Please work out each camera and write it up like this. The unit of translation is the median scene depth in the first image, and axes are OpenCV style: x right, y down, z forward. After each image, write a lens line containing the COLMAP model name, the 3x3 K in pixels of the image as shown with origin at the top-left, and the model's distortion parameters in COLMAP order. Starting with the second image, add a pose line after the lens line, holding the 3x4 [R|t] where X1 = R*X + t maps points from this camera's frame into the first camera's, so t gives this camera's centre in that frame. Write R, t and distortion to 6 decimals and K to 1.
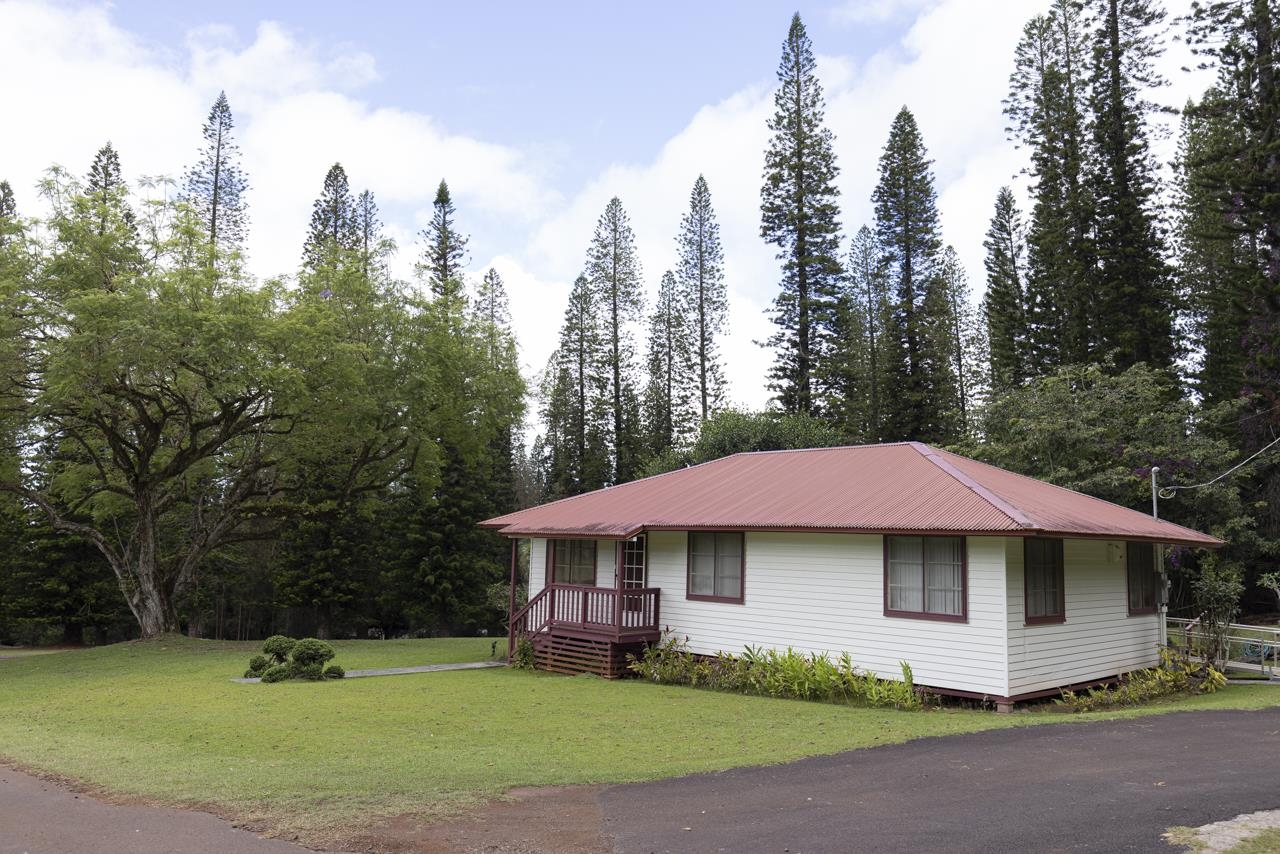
lens RADIAL K [[1001.7, 0, 635.5], [0, 1001.7, 419.8], [0, 0, 1]] dist [0.000956, 0.001632]
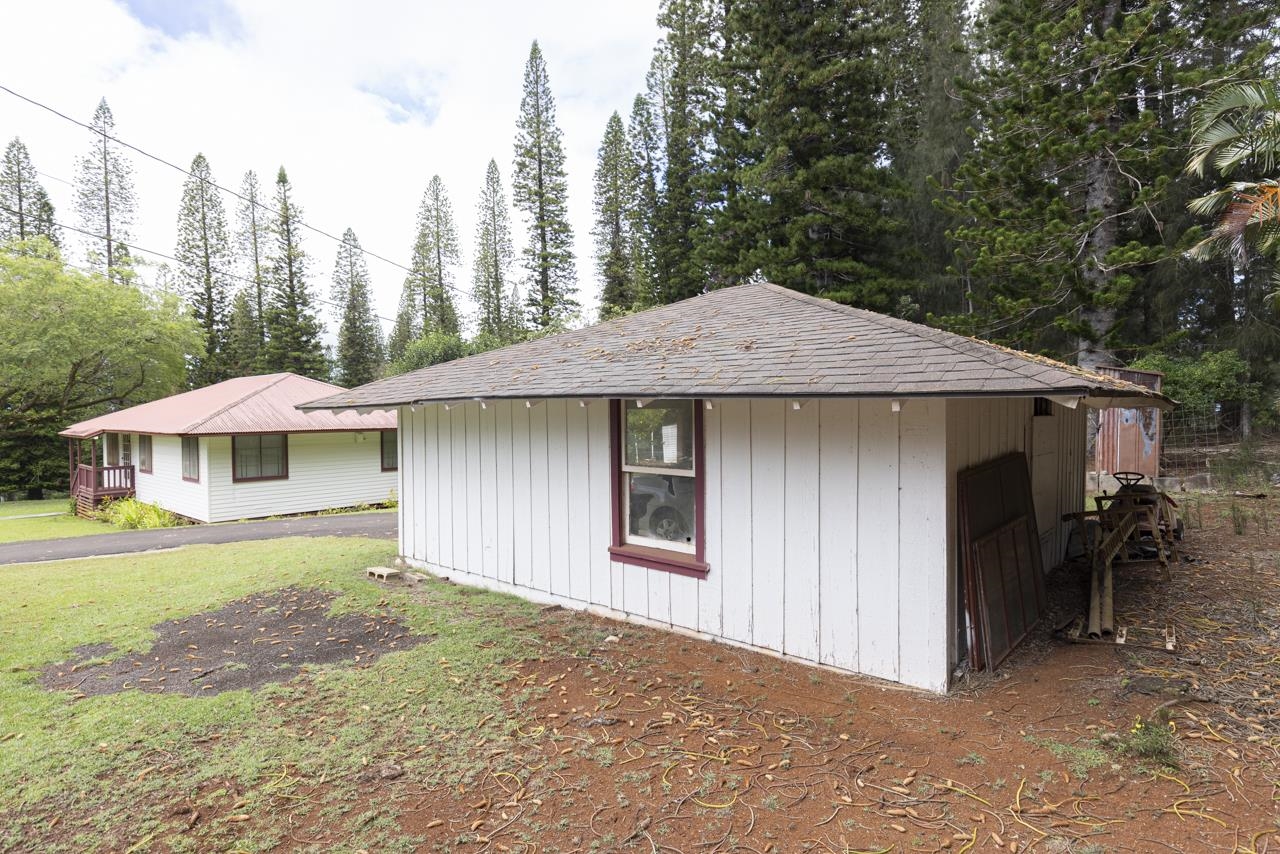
lens RADIAL K [[706.7, 0, 648.9], [0, 706.7, 426.9], [0, 0, 1]] dist [-0.001940, 0.003460]
pose [[0.995215, -0.035227, 0.091135, 0.214428], [0.021607, 0.989000, 0.146329, -0.013767], [-0.095287, -0.143659, 0.985029, -0.065525]]
